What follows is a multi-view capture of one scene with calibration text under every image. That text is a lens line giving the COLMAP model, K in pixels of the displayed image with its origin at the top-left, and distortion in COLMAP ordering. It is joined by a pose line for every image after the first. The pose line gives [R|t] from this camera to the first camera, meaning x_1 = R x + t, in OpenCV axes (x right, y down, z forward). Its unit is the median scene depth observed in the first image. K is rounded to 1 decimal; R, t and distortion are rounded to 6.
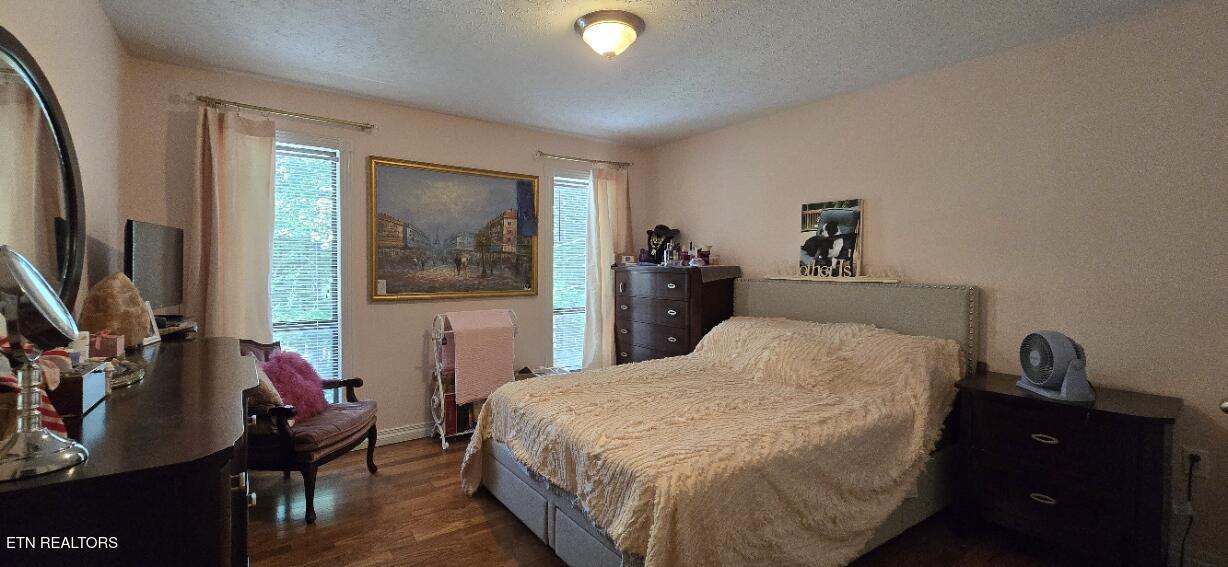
lens RADIAL K [[501.0, 0, 609.7], [0, 501.0, 281.6], [0, 0, 1]] dist [0.001885, -0.000714]
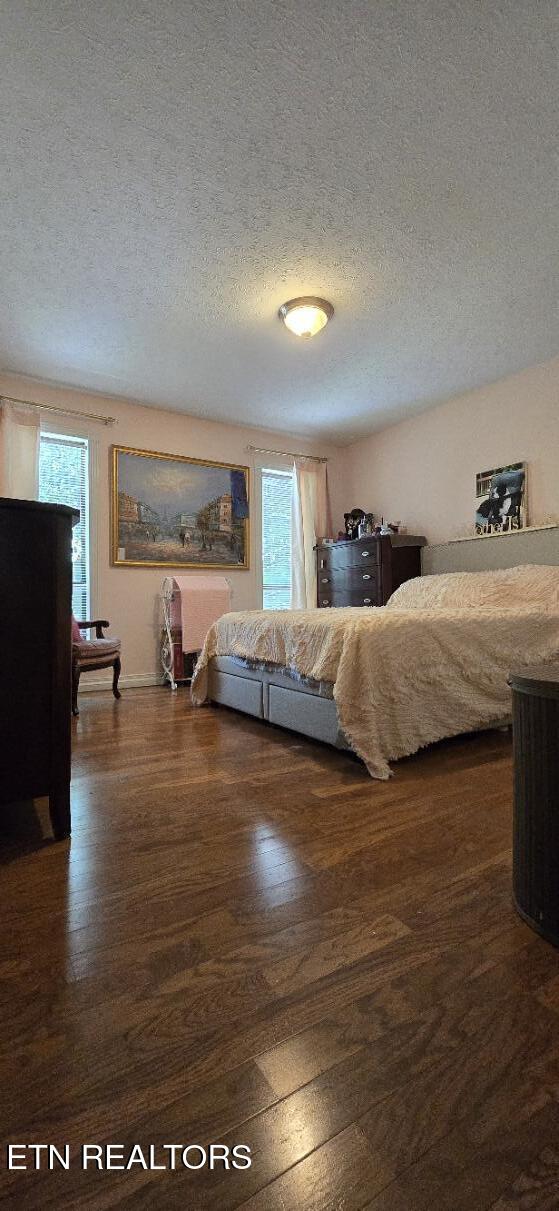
lens RADIAL K [[494.1, 0, 288.0], [0, 494.1, 607.6], [0, 0, 1]] dist [0.001885, -0.000714]
pose [[0.998265, -0.018329, -0.055954, 0.009310], [0.016368, 0.999242, -0.035308, 0.222163], [0.056559, 0.034331, 0.997809, -0.182052]]
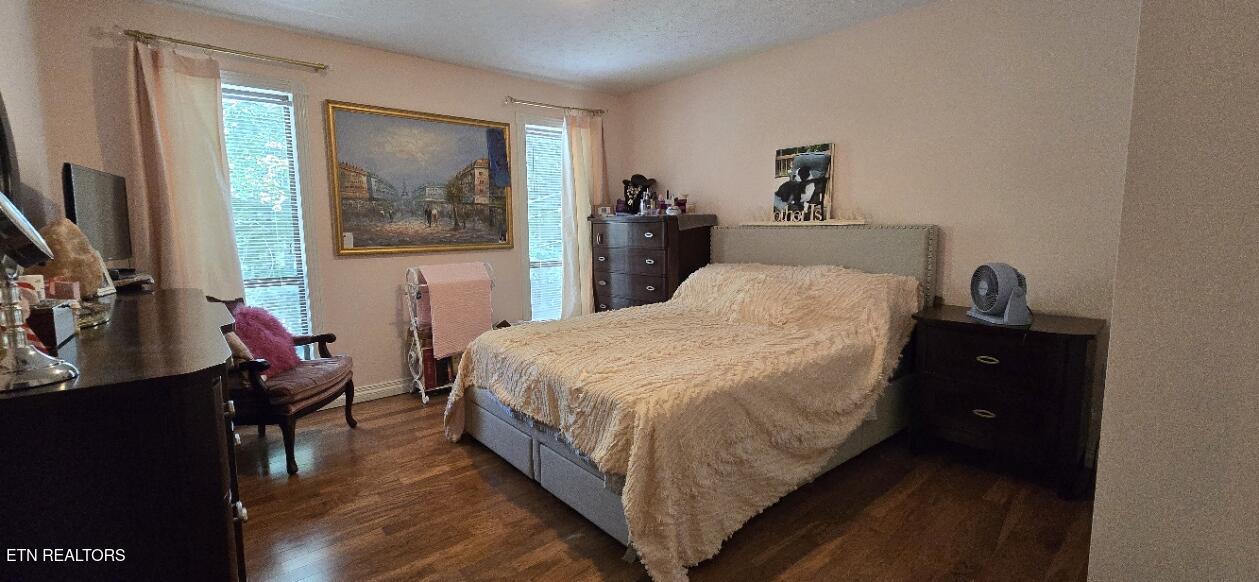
lens RADIAL K [[513.7, 0, 626.7], [0, 513.7, 288.3], [0, 0, 1]] dist [0.001885, -0.000714]
pose [[0.996833, -0.027011, 0.074790, -0.000030], [0.020329, 0.995850, 0.088706, 0.029835], [-0.076876, -0.086905, 0.993246, -0.031182]]
